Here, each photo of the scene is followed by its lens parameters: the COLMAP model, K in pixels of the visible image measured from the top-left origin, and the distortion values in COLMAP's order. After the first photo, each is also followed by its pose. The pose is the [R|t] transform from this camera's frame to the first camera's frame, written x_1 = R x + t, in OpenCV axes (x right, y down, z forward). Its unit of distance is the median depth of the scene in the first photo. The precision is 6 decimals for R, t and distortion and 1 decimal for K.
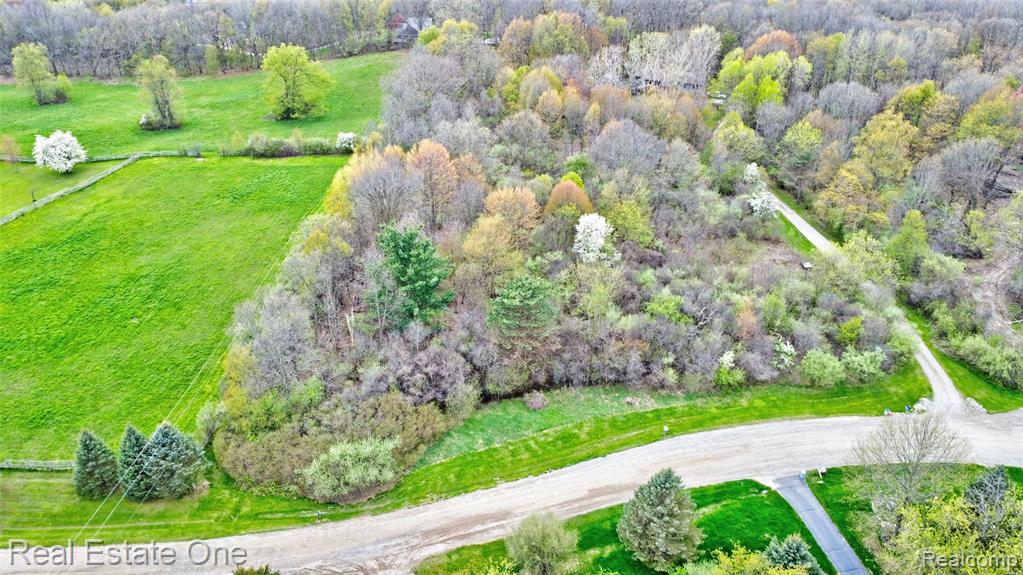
lens RADIAL K [[741.5, 0, 510.0], [0, 741.5, 291.2], [0, 0, 1]] dist [-0.029683, -0.007796]
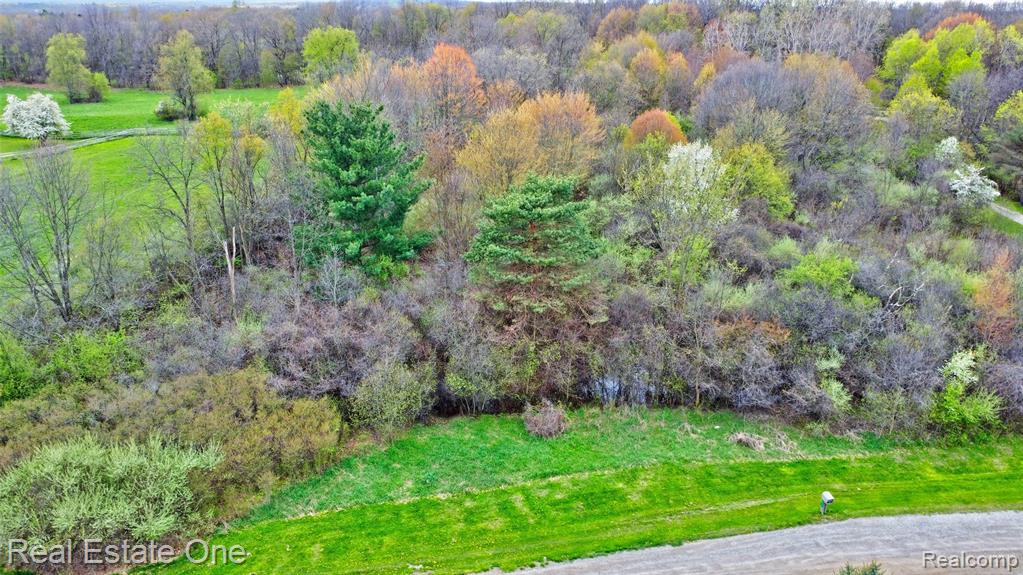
lens RADIAL K [[775.1, 0, 508.2], [0, 775.1, 287.7], [0, 0, 1]] dist [-0.033875, -0.004033]
pose [[0.987341, 0.061254, -0.146309, 0.074931], [-0.081867, 0.986860, -0.139302, 0.126893], [0.135853, 0.149516, 0.979382, 0.456844]]
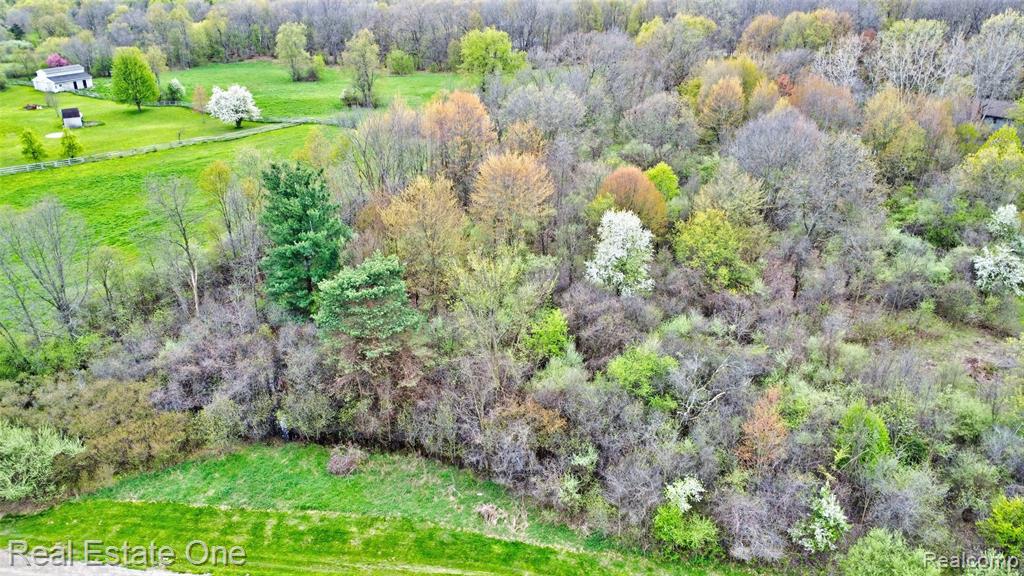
lens RADIAL K [[742.2, 0, 509.2], [0, 742.2, 287.6], [0, 0, 1]] dist [-0.029683, -0.007796]
pose [[0.881420, 0.190616, -0.432162, 0.362093], [-0.225533, 0.973759, -0.030486, 0.000148], [0.415010, 0.124338, 0.901281, 0.469299]]
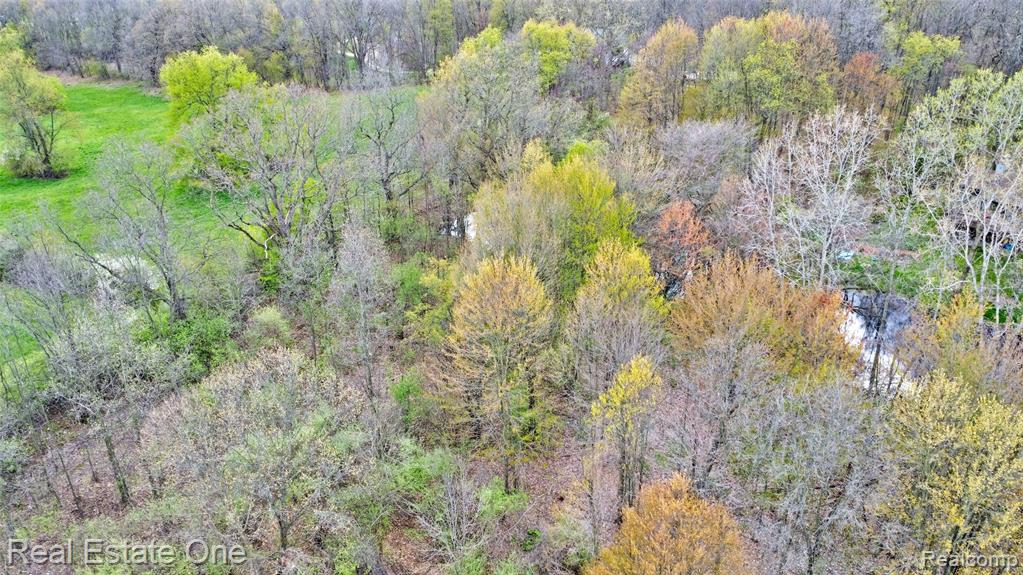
lens RADIAL K [[741.5, 0, 506.6], [0, 741.5, 284.8], [0, 0, 1]] dist [-0.029683, -0.007796]
pose [[0.900002, 0.184003, -0.395144, 0.264125], [-0.199165, 0.979962, 0.002702, -0.443053], [0.387724, 0.076267, 0.918615, 1.271747]]
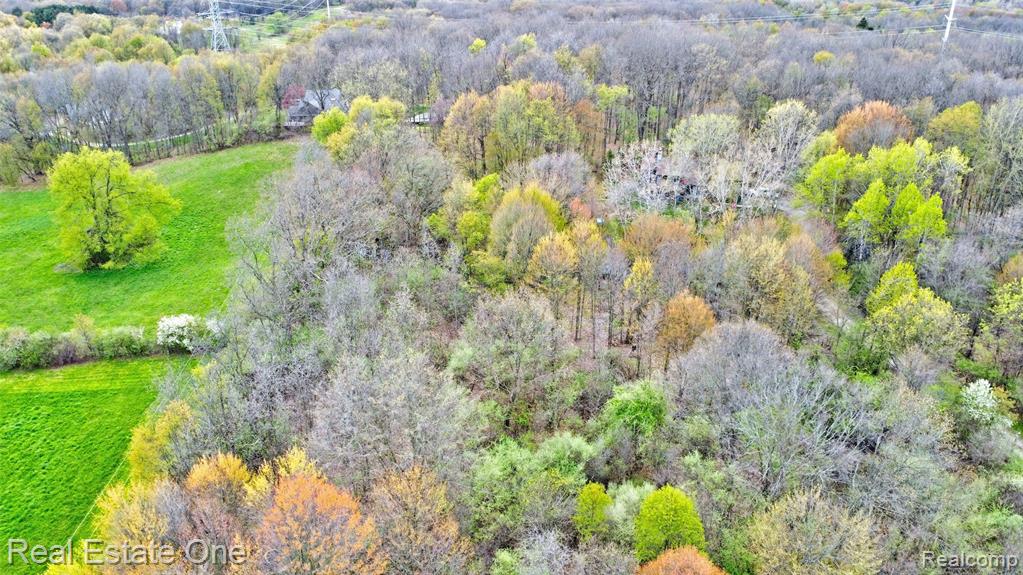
lens RADIAL K [[741.5, 0, 508.1], [0, 741.5, 284.4], [0, 0, 1]] dist [-0.029683, -0.007796]
pose [[0.994554, -0.053516, 0.089439, -0.046560], [0.060197, 0.995458, -0.073753, -0.330488], [-0.085085, 0.078736, 0.993258, 0.796206]]
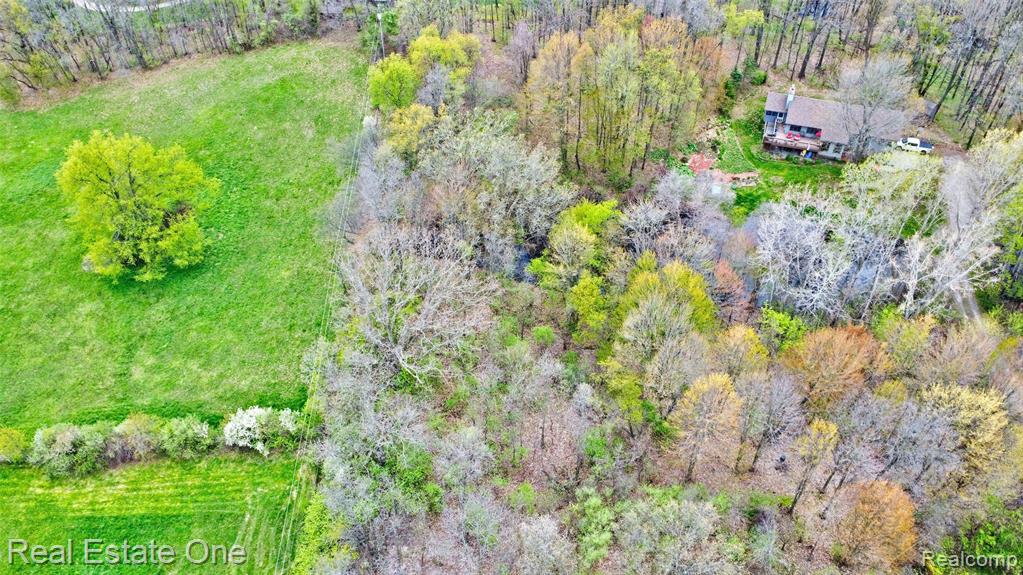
lens RADIAL K [[741.5, 0, 510.3], [0, 741.5, 288.3], [0, 0, 1]] dist [-0.029683, -0.007796]
pose [[0.997172, -0.064494, 0.038586, -0.123084], [0.052685, 0.966006, 0.253095, -0.719238], [-0.053597, -0.250346, 0.966672, 1.023973]]
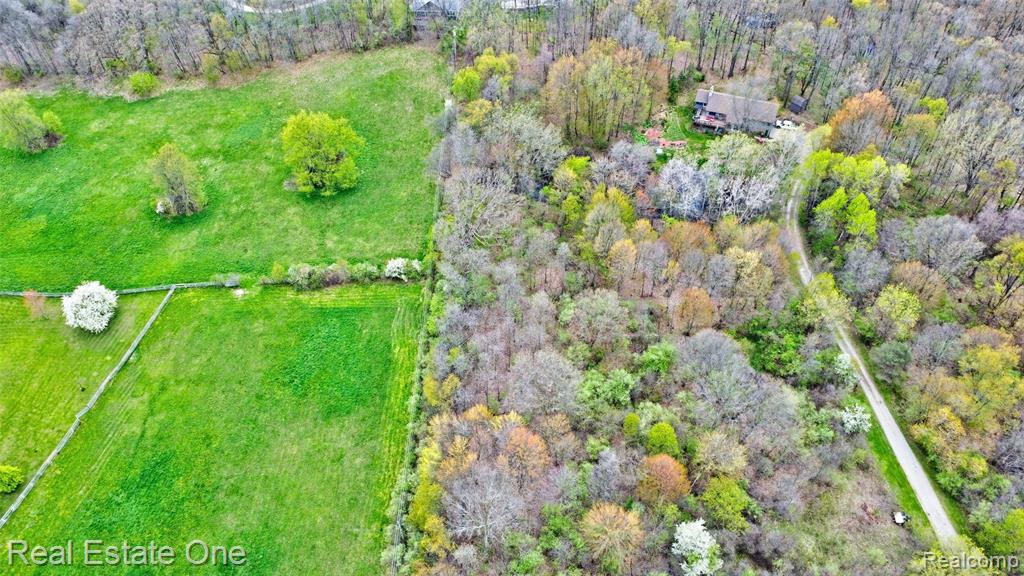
lens RADIAL K [[742.2, 0, 508.2], [0, 742.2, 291.3], [0, 0, 1]] dist [-0.029683, -0.007796]
pose [[0.999313, -0.036842, -0.004056, -0.142996], [0.036226, 0.947699, 0.317101, -0.840099], [-0.007839, -0.317031, 0.948383, 0.207013]]
